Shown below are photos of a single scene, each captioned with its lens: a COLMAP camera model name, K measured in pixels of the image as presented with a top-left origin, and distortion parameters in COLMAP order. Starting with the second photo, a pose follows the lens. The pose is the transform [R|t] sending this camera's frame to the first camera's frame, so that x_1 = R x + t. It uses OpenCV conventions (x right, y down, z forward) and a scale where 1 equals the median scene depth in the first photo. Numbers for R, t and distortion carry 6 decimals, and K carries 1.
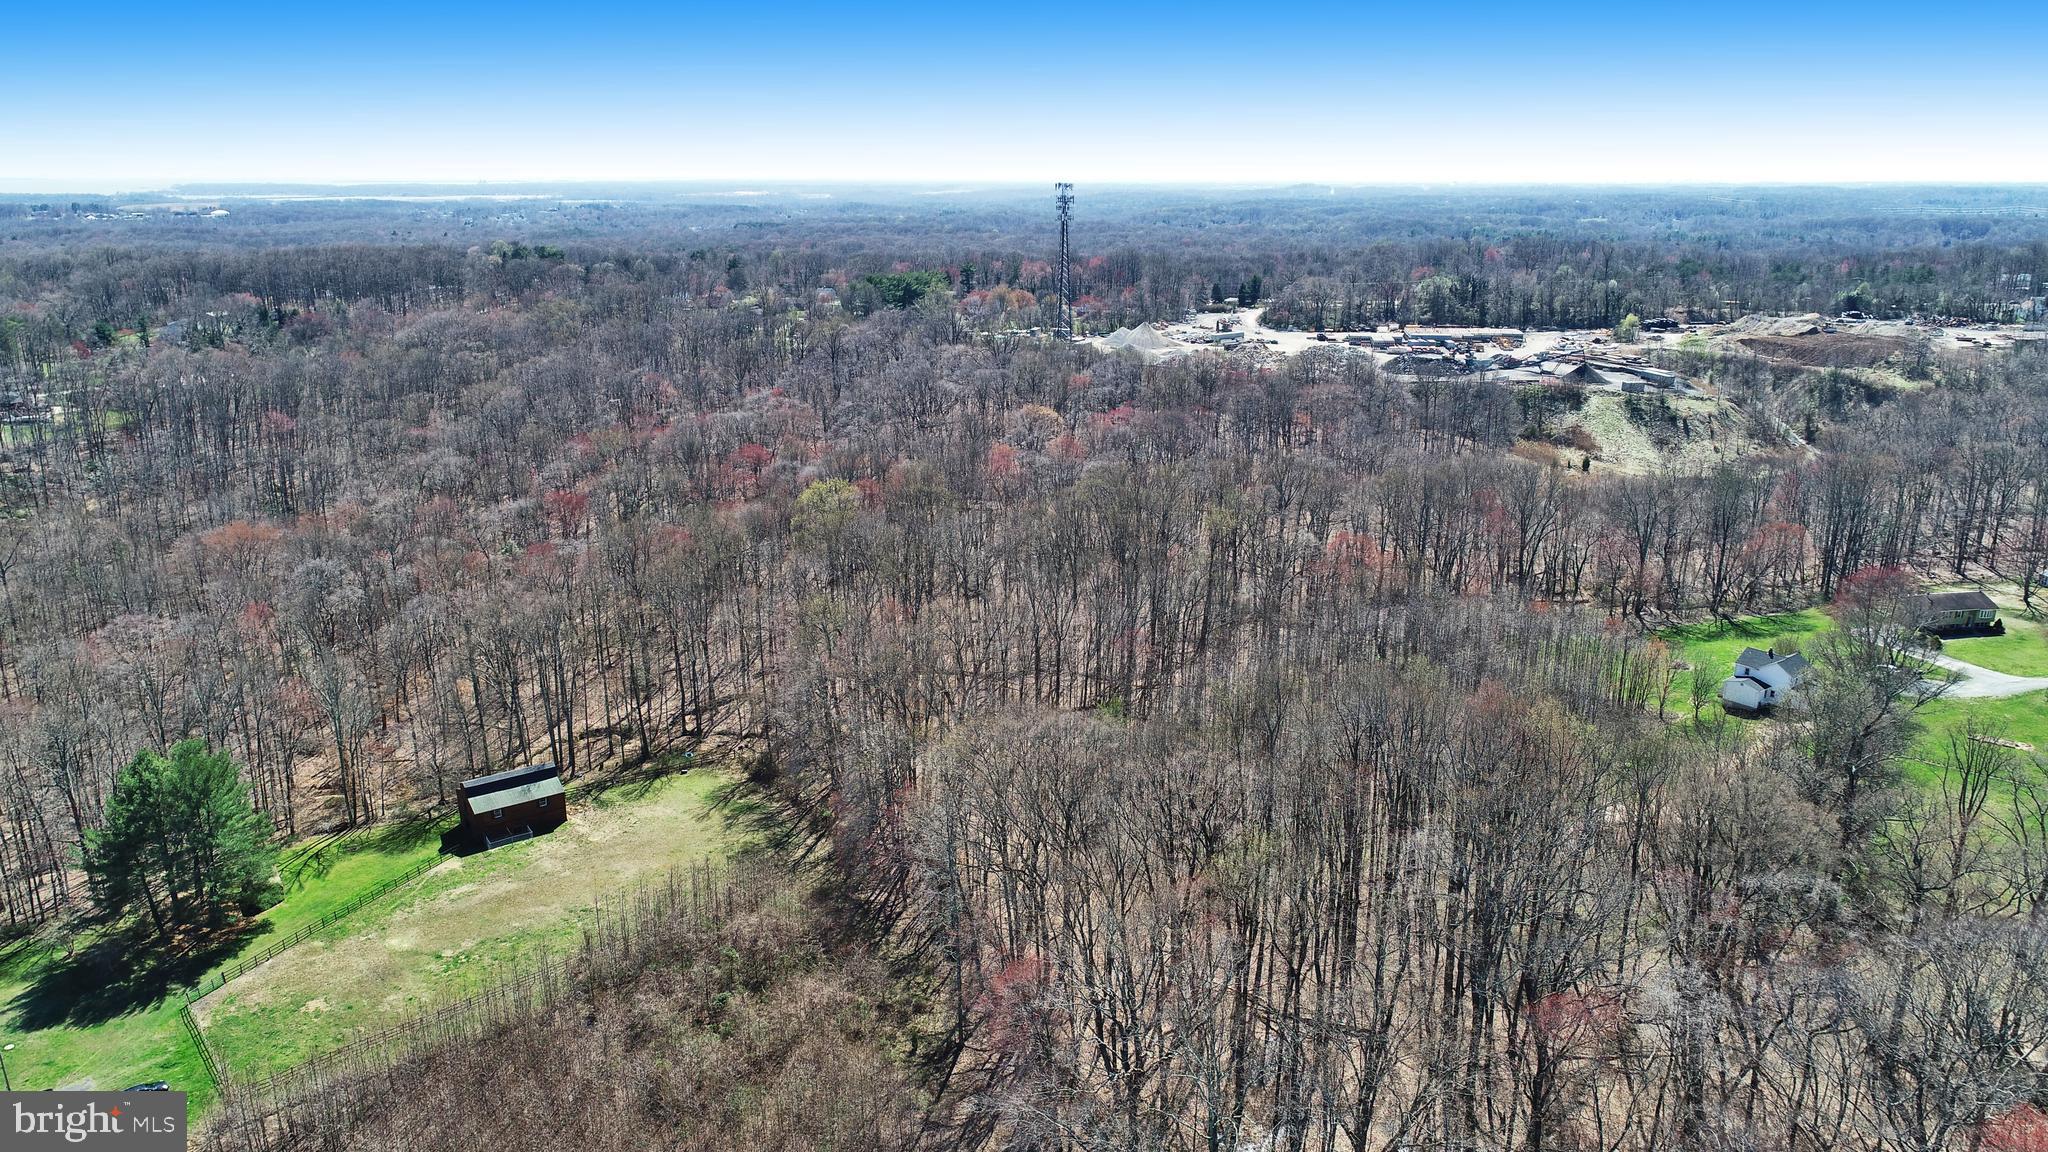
lens RADIAL K [[1368.3, 0, 1024.0], [0, 1368.3, 576.0], [0, 0, 1]] dist [-0.003442, 0.000862]
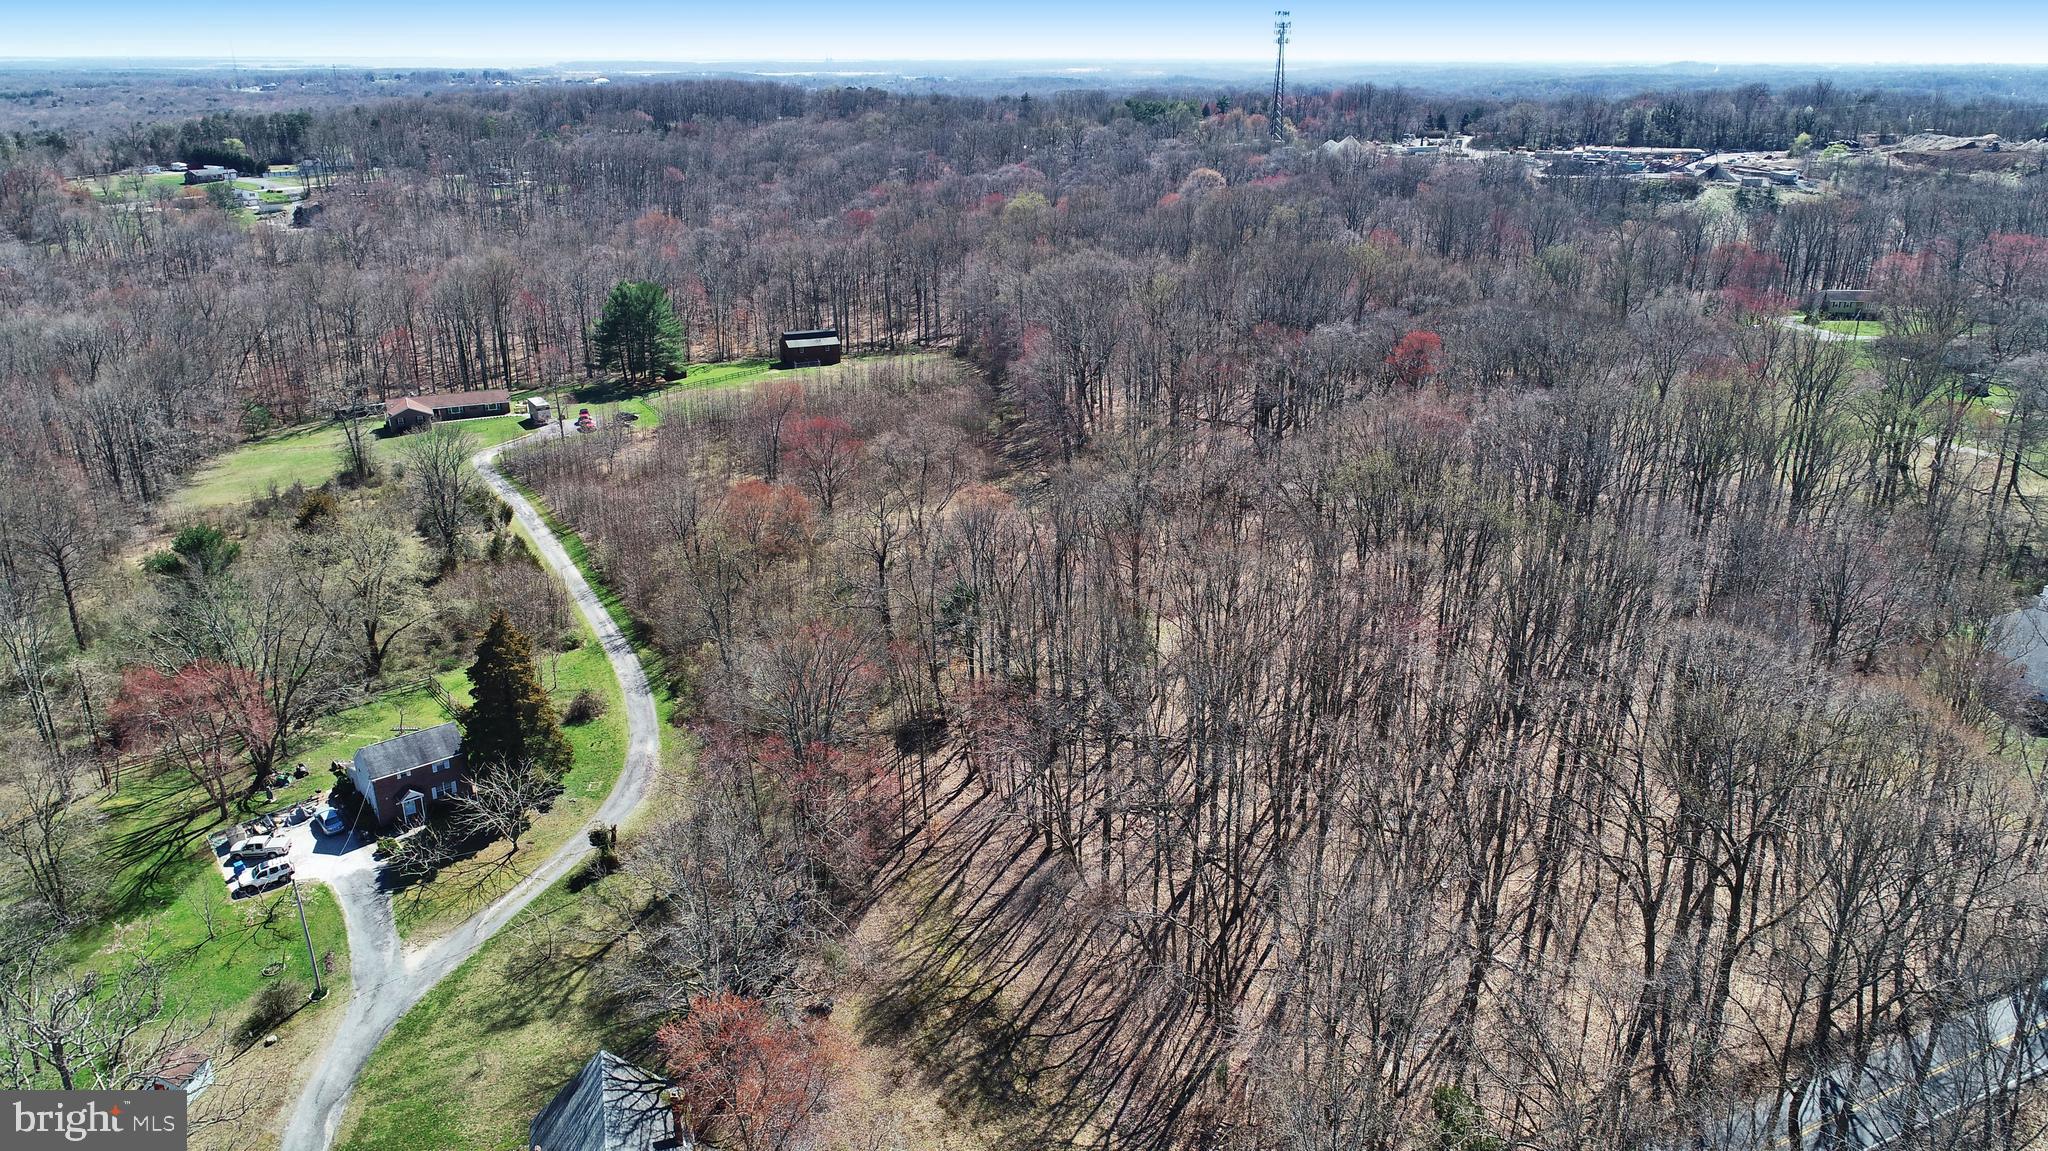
lens RADIAL K [[1391.9, 0, 1024.0], [0, 1391.9, 575.5], [0, 0, 1]] dist [-0.003079, -0.000787]
pose [[0.972920, 0.080806, -0.216559, 0.100212], [-0.064827, 0.994692, 0.079914, 0.105398], [0.221867, -0.063711, 0.972993, -0.227388]]
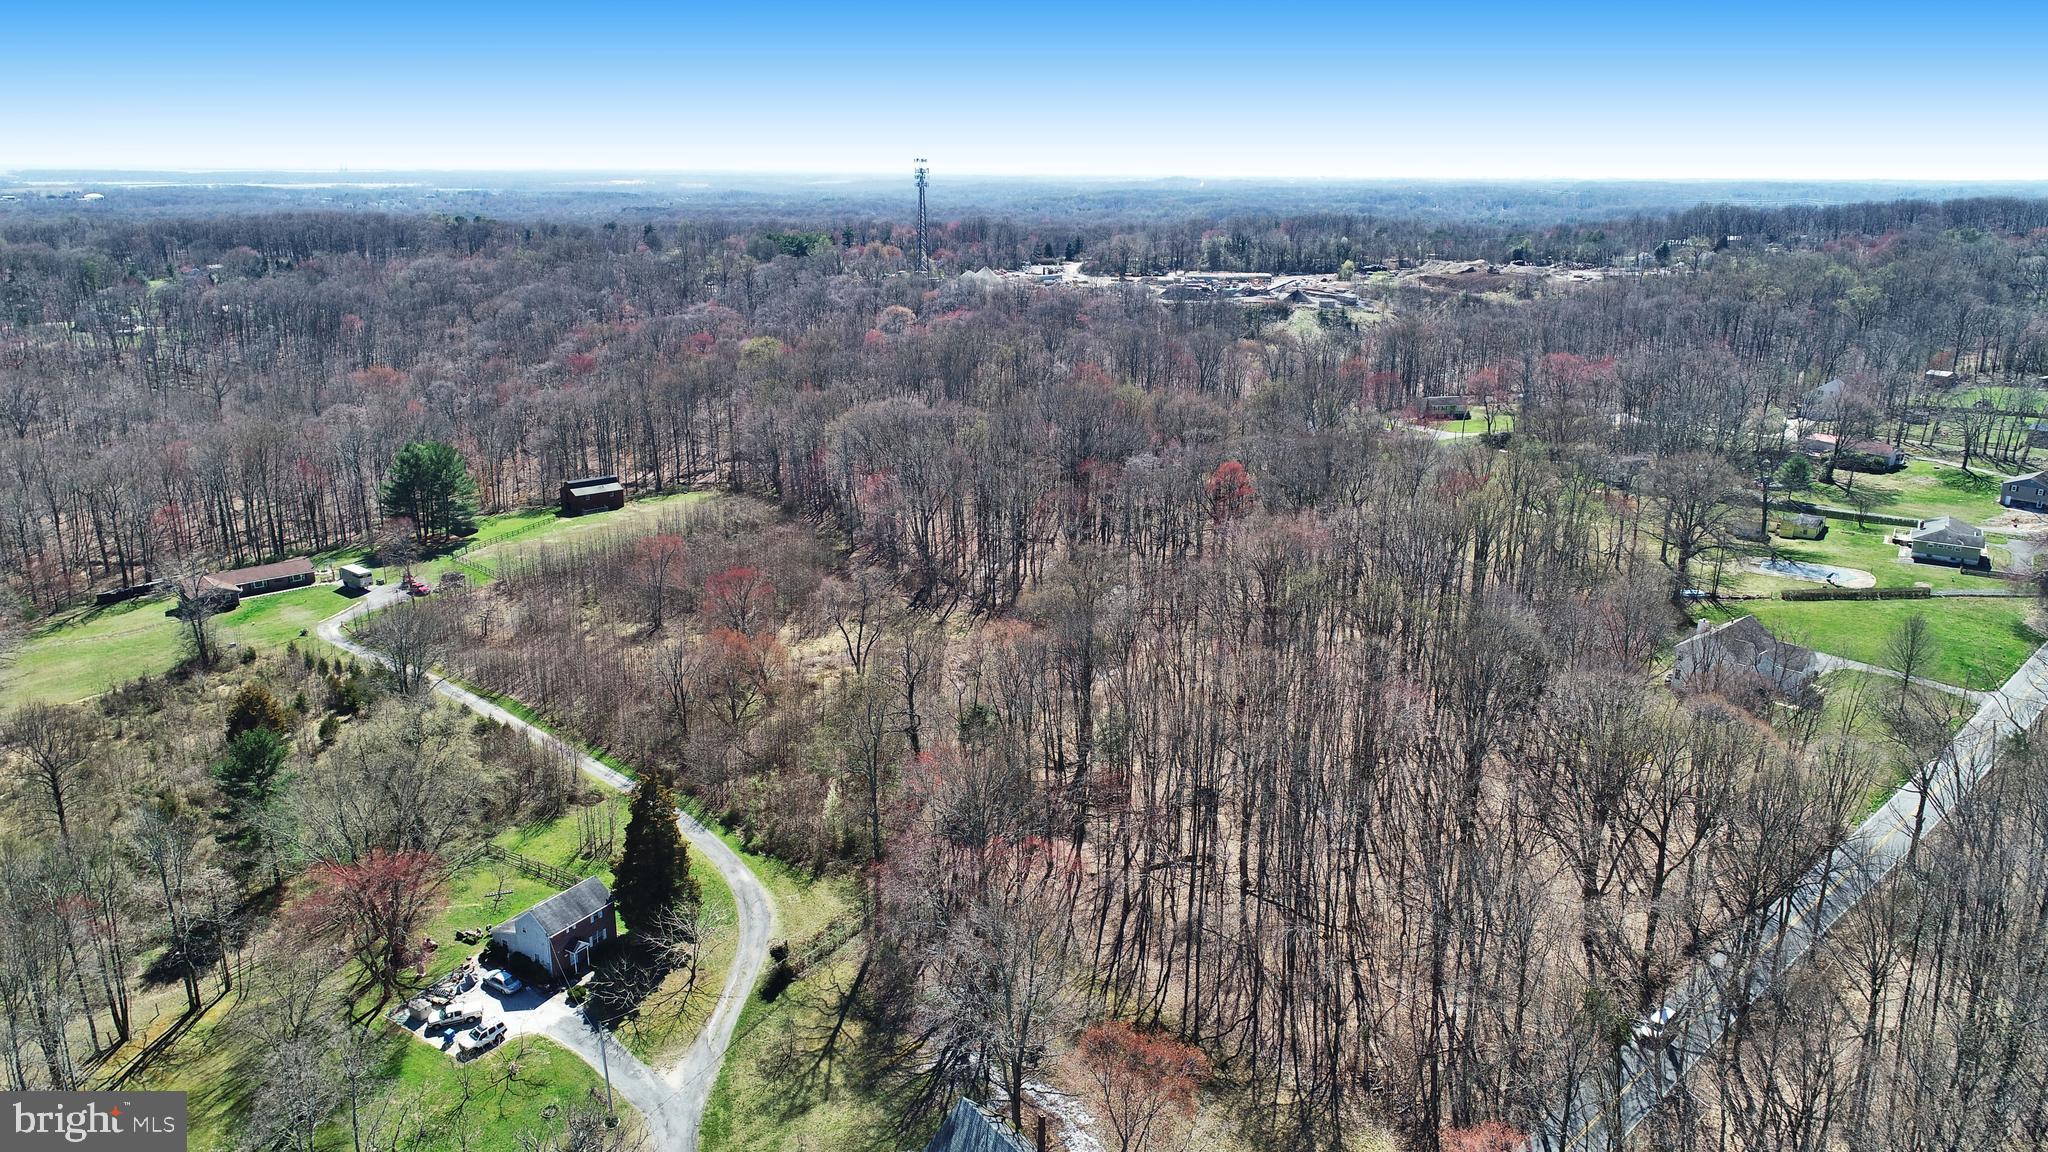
lens RADIAL K [[1368.3, 0, 1024.0], [0, 1368.3, 576.0], [0, 0, 1]] dist [-0.003442, 0.000862]
pose [[0.996400, -0.018005, 0.082847, 0.010745], [0.017588, 0.999829, 0.005765, 0.097921], [-0.082936, -0.004287, 0.996546, -0.289924]]
